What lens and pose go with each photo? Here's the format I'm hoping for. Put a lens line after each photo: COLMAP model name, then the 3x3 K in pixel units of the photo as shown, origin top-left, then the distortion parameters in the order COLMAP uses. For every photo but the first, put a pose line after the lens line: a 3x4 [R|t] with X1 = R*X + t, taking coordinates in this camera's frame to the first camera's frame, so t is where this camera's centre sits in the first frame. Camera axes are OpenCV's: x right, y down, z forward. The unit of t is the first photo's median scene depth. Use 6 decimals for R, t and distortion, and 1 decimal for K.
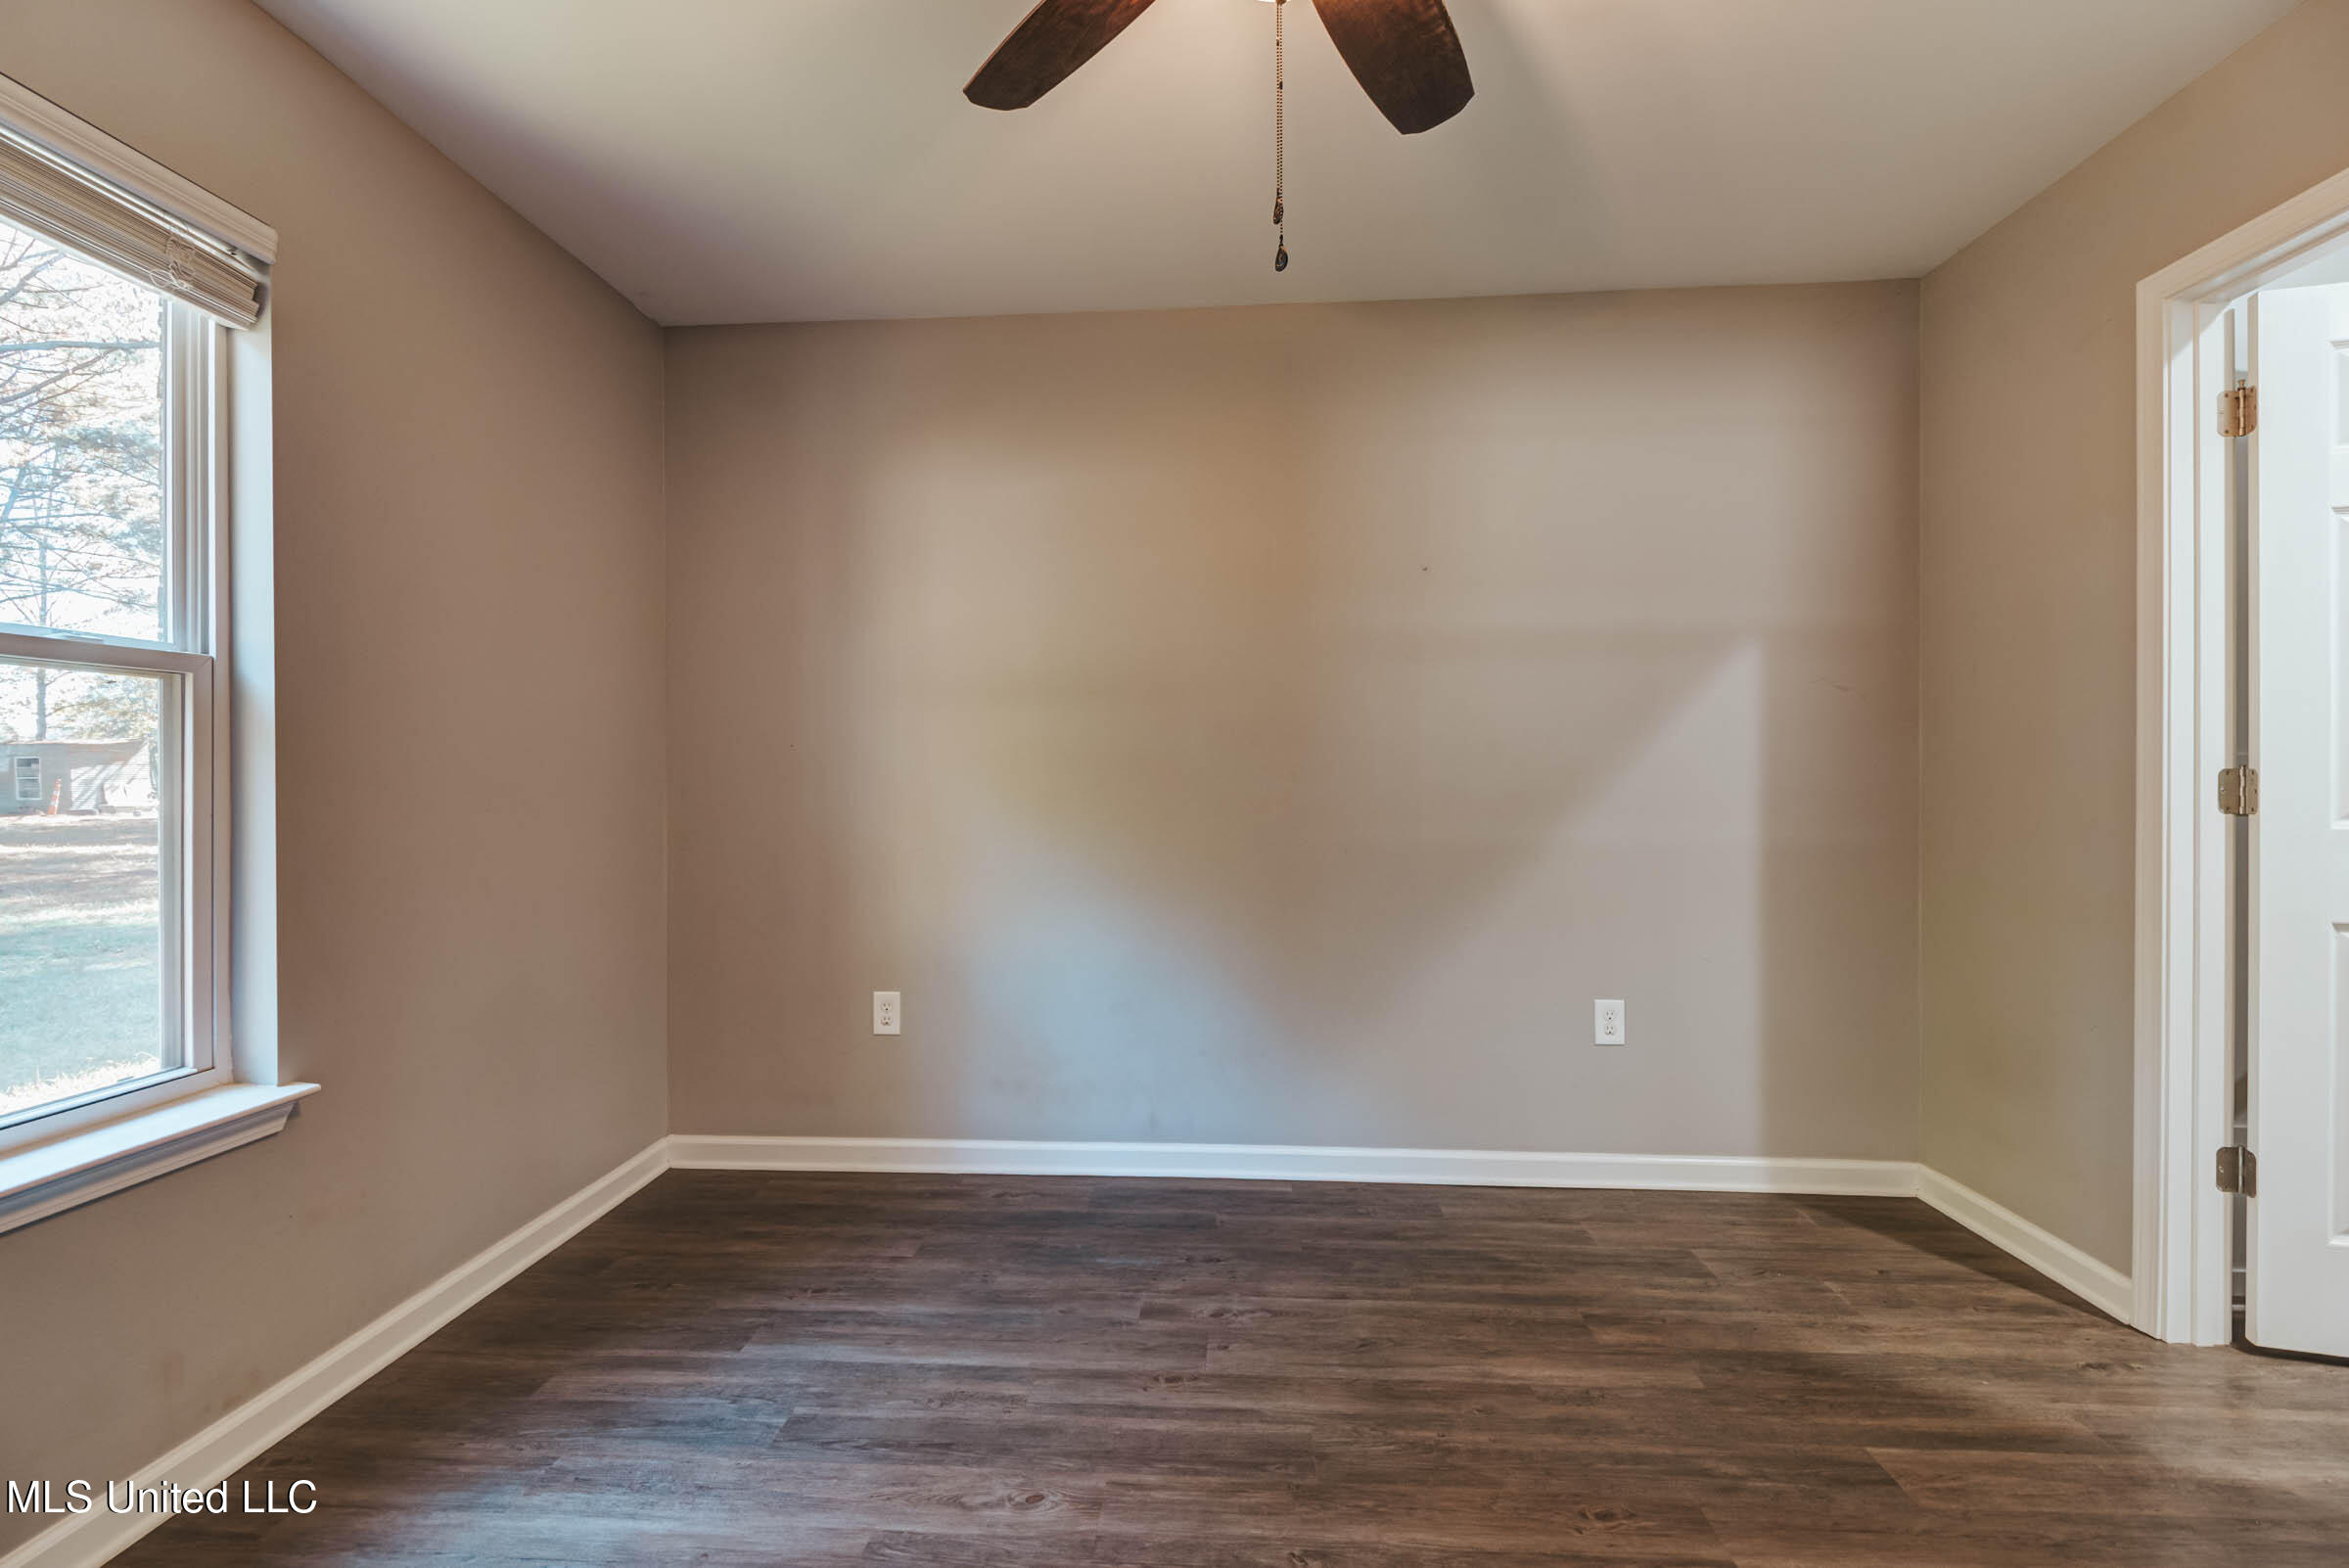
lens RADIAL K [[1071.4, 0, 1163.6], [0, 1071.4, 771.6], [0, 0, 1]] dist [0.019097, -0.013966]
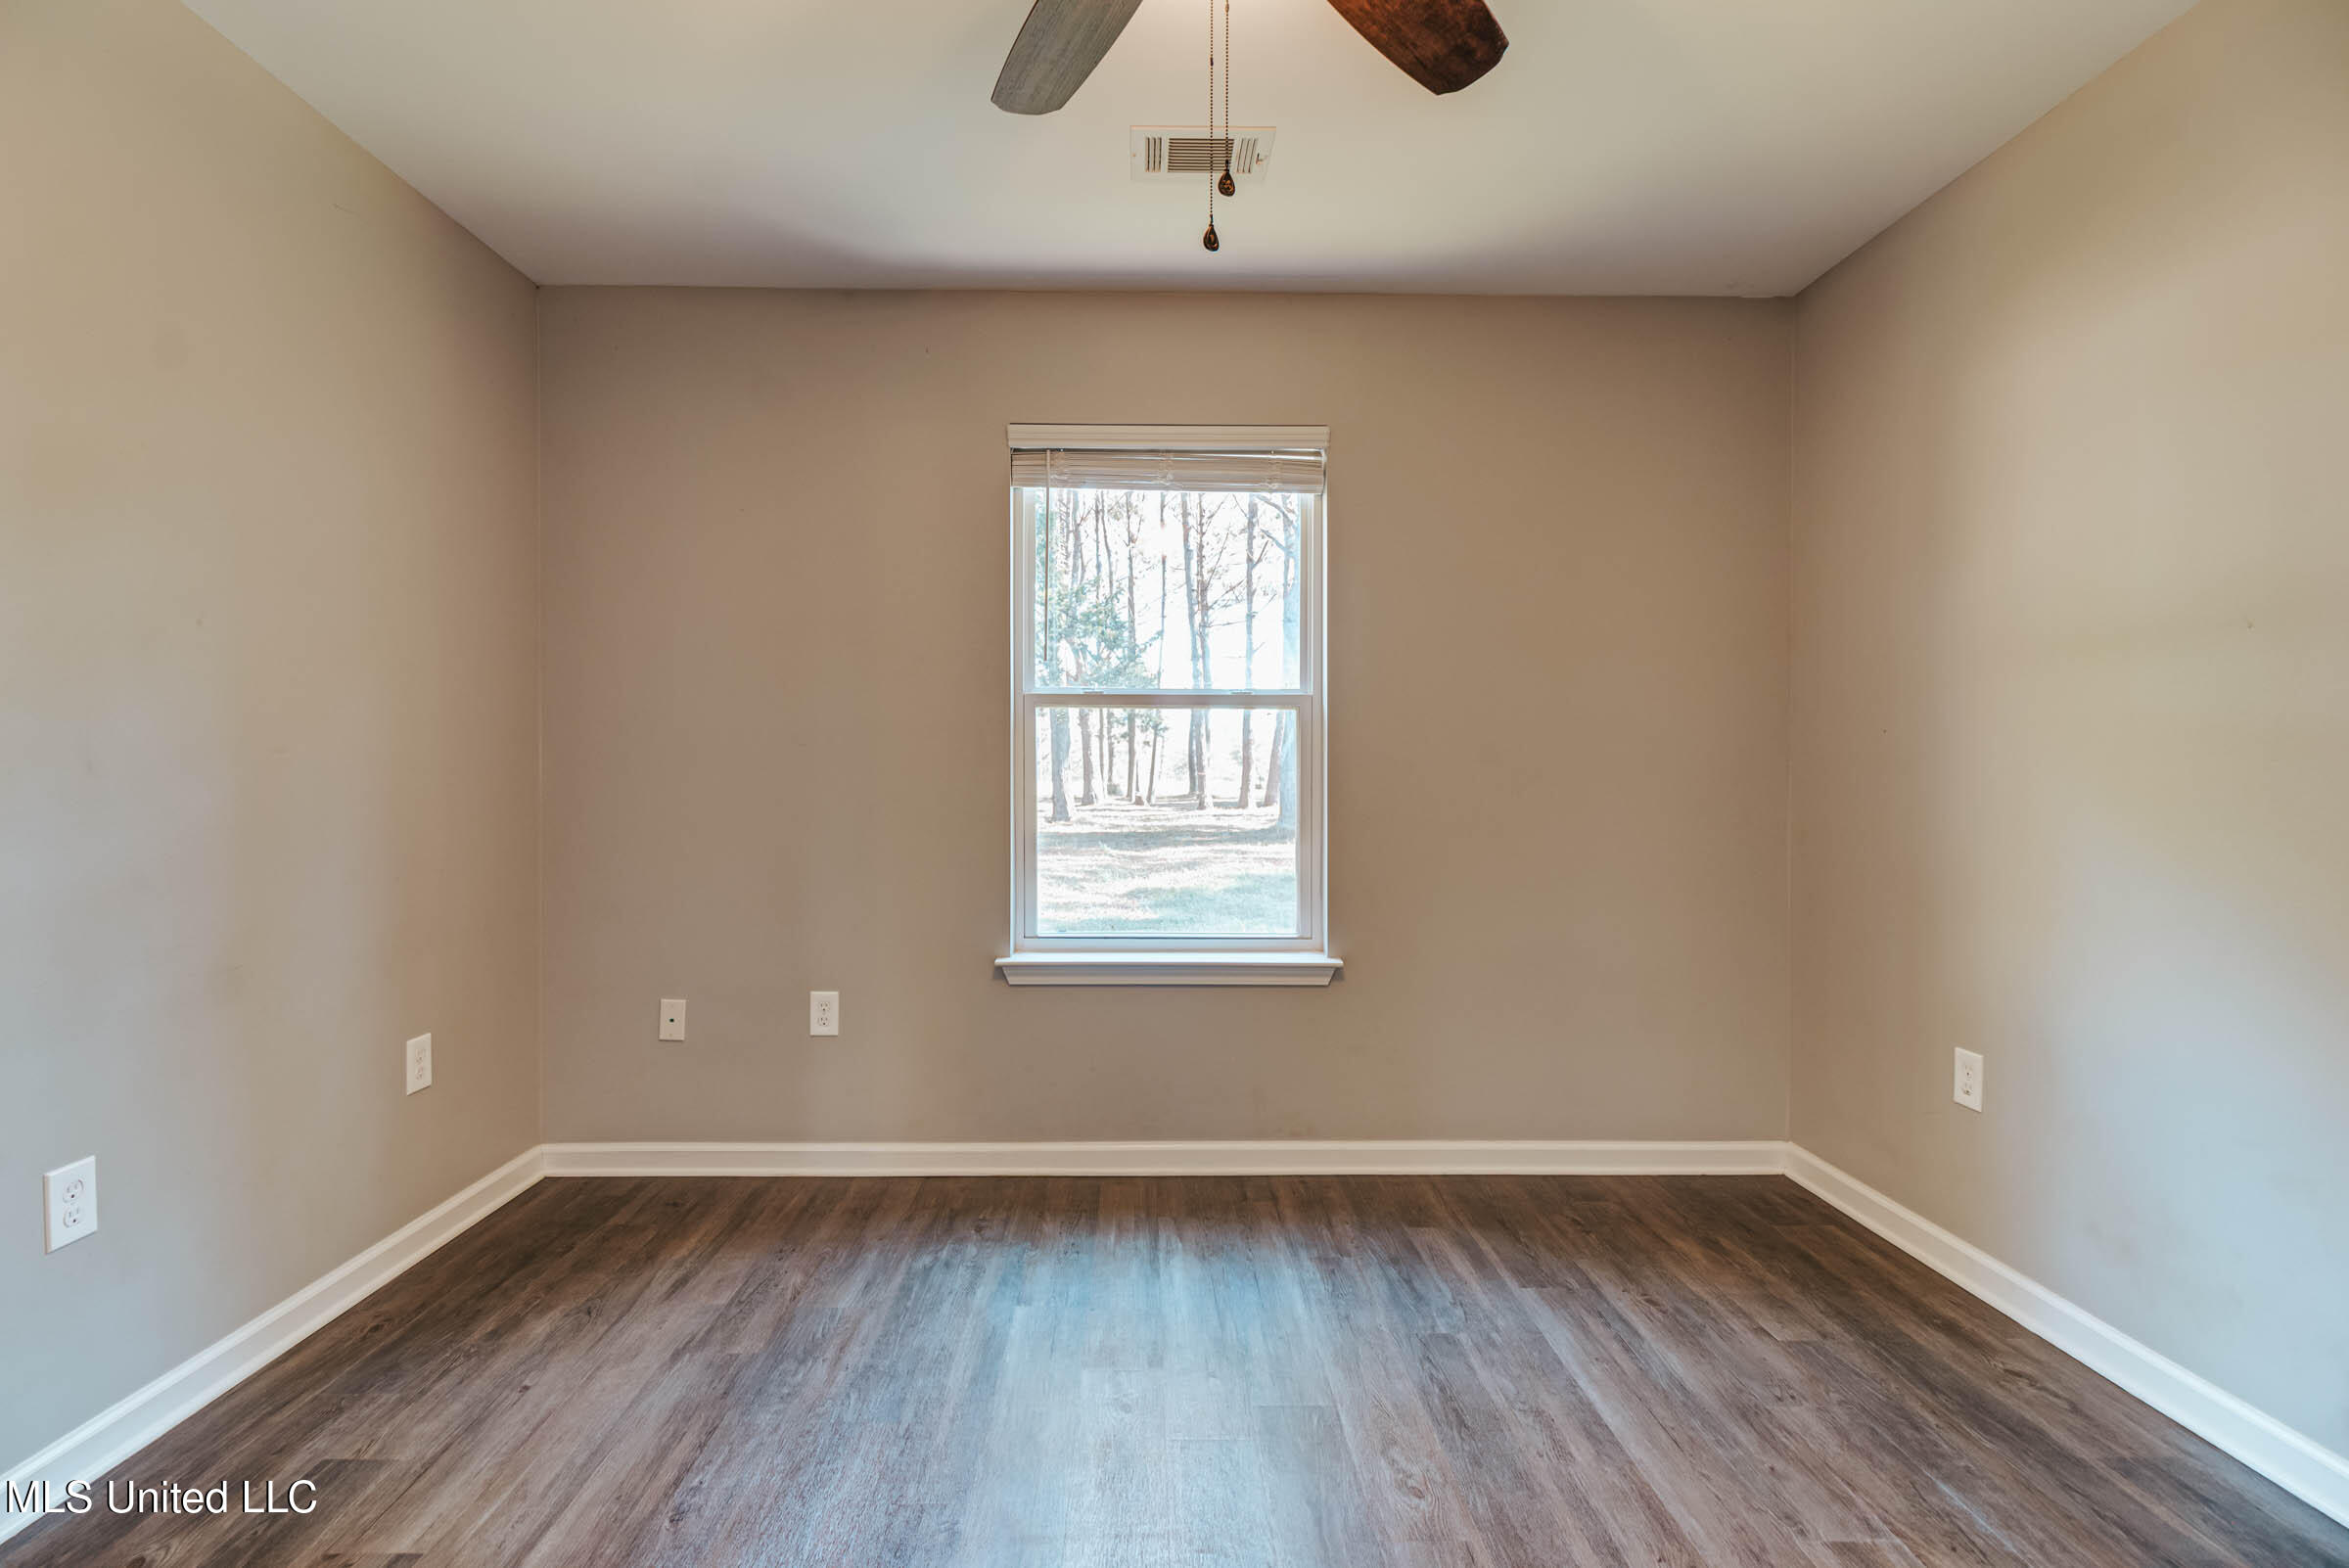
lens RADIAL K [[1071.4, 0, 1163.6], [0, 1071.4, 771.6], [0, 0, 1]] dist [0.019097, -0.013966]
pose [[0.095396, 0.007655, -0.995410, 0.658174], [0.000052, 0.999970, 0.007696, 0.000365], [0.995439, -0.000786, 0.095393, 0.524196]]
